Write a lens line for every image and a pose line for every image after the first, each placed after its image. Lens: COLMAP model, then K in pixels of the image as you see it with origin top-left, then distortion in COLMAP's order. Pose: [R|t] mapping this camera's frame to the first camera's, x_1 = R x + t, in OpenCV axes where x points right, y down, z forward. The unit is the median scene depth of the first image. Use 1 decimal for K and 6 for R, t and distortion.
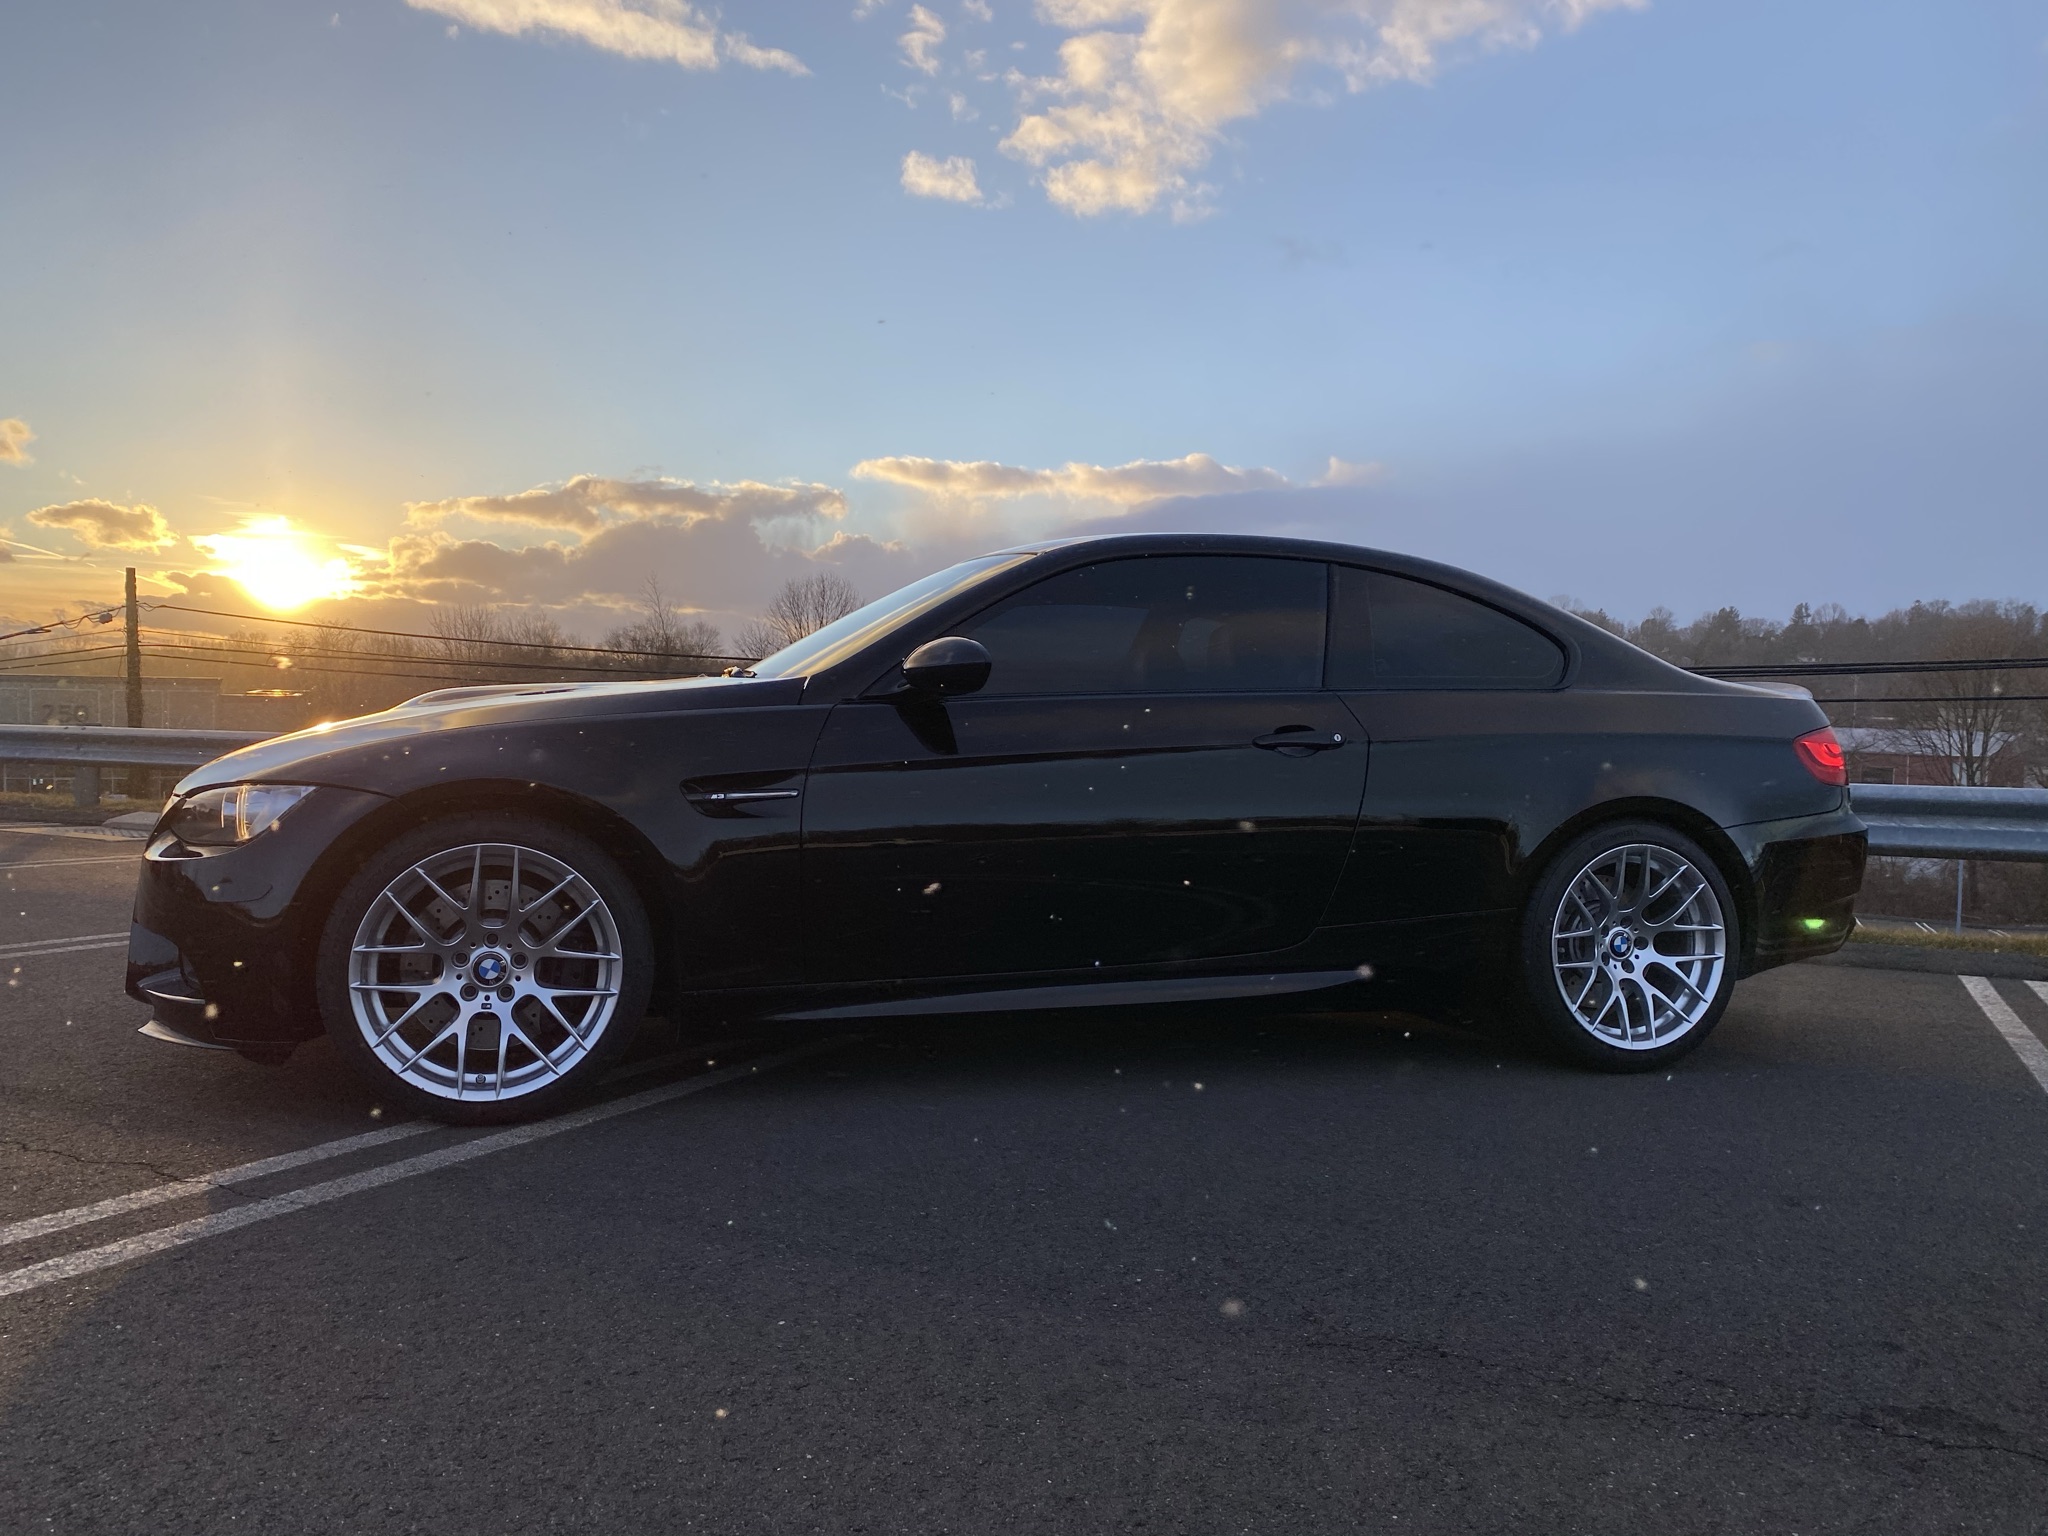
lens RADIAL K [[1840.9, 0, 1024.0], [0, 1840.9, 768.0], [0, 0, 1]] dist [0.045730, -0.127031]
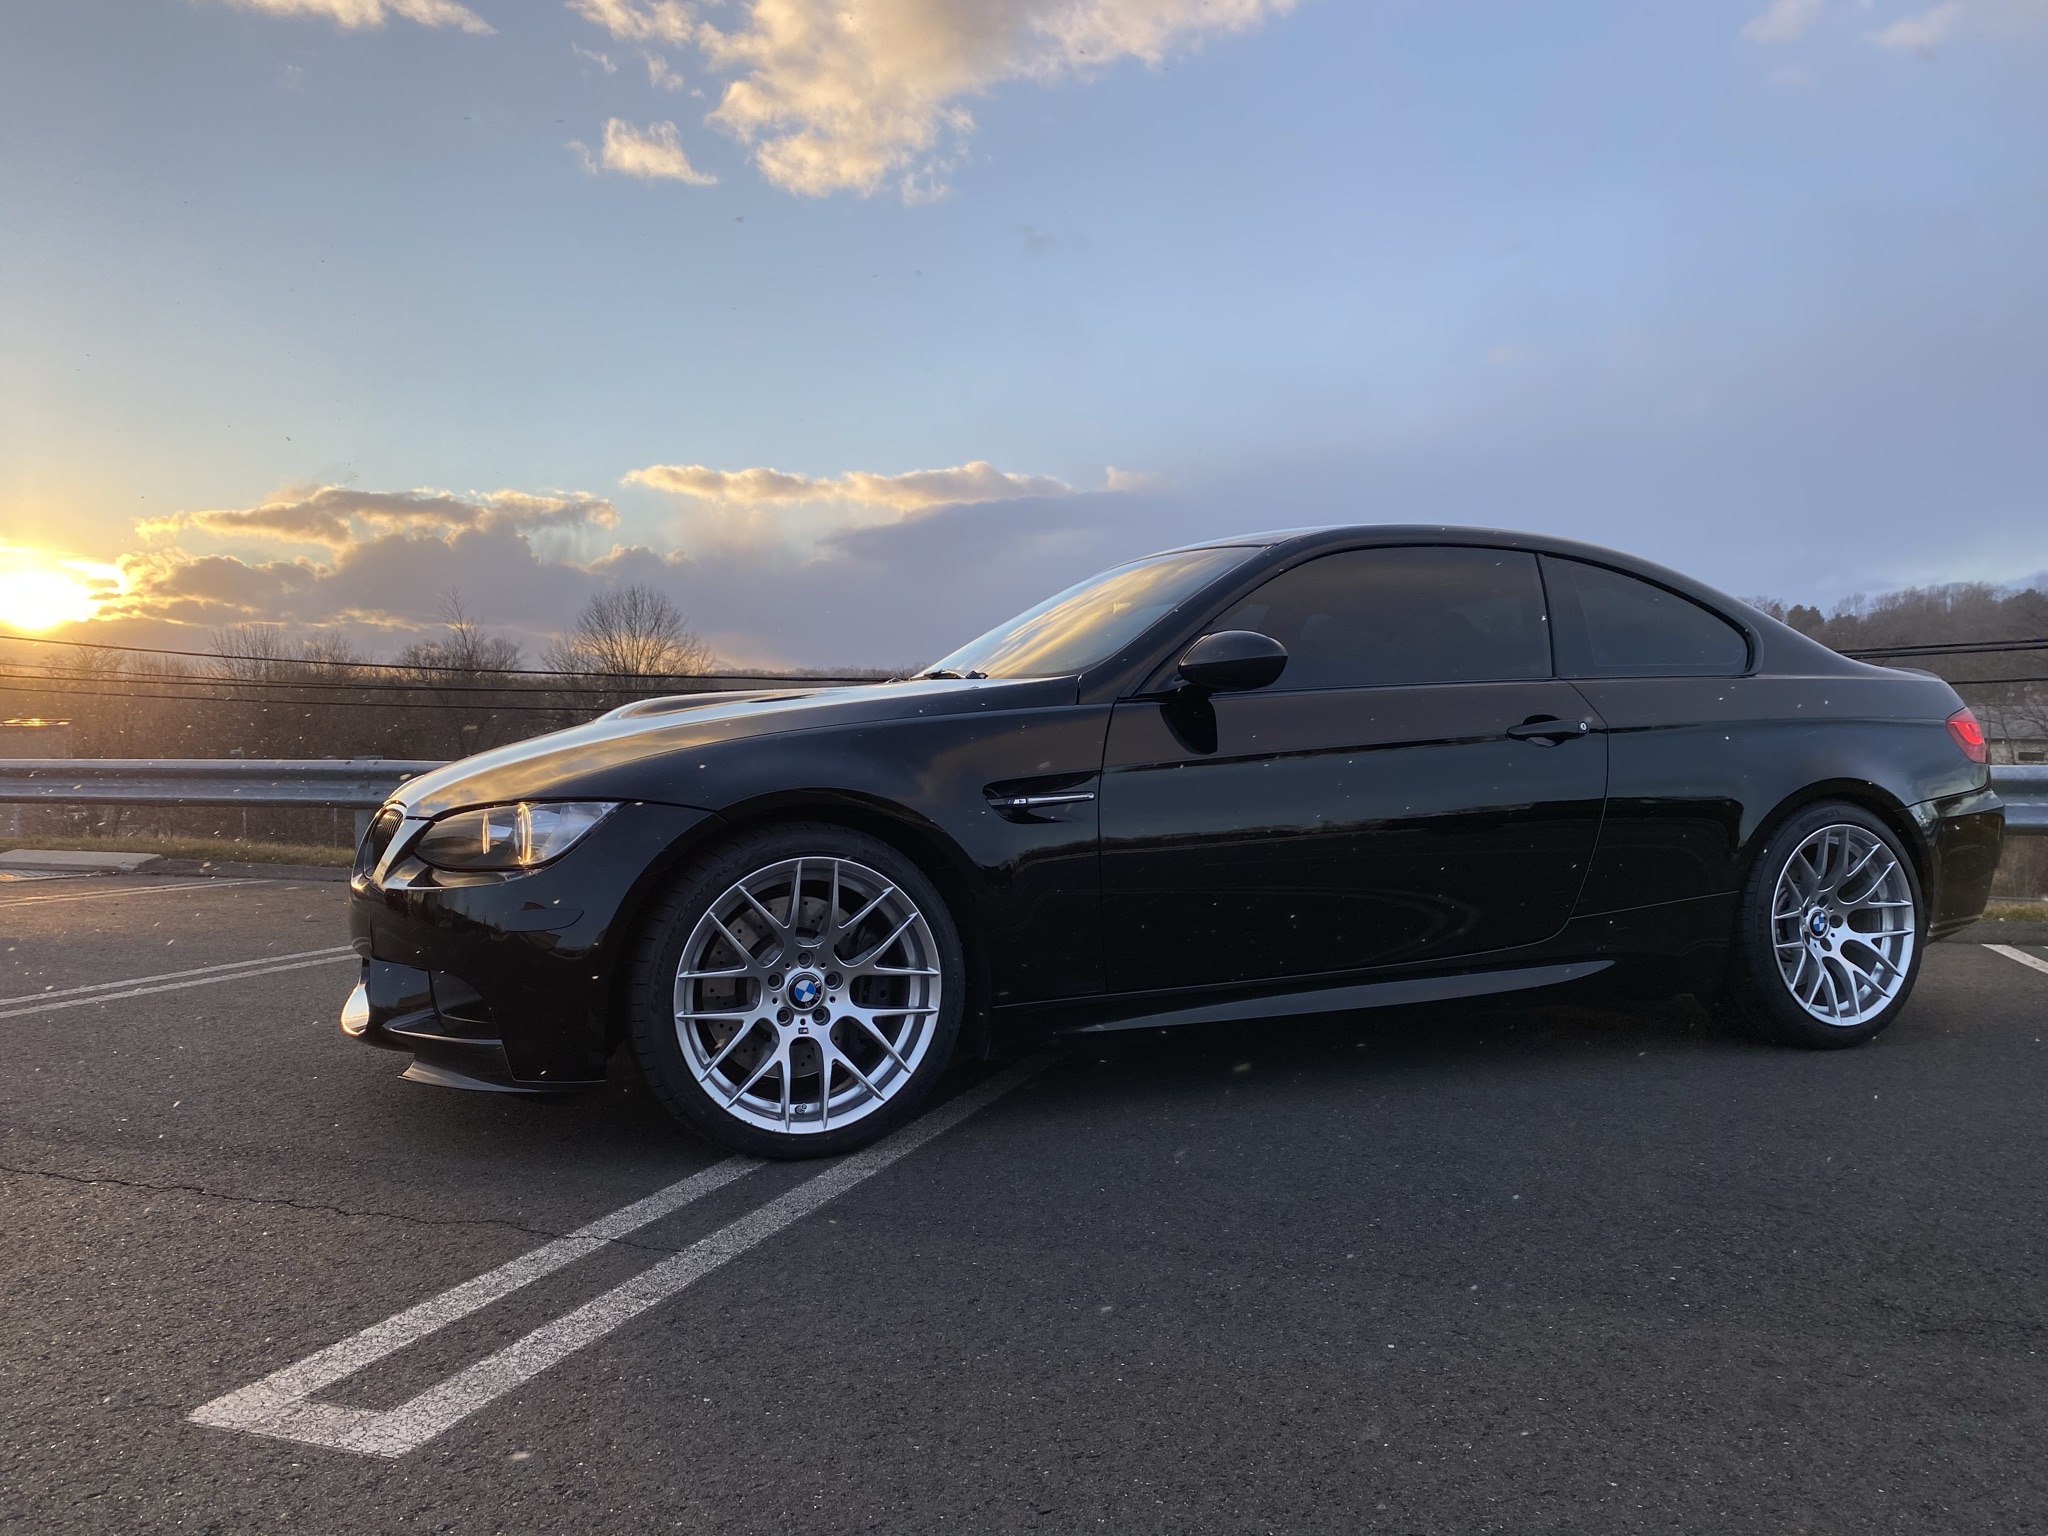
lens RADIAL K [[1840.9, 0, 1024.0], [0, 1840.9, 768.0], [0, 0, 1]] dist [0.045730, -0.127031]
pose [[0.991260, -0.026521, 0.129233, -0.280648], [0.027124, 0.999628, -0.002908, 0.001052], [-0.129108, 0.006388, 0.991610, 0.053481]]
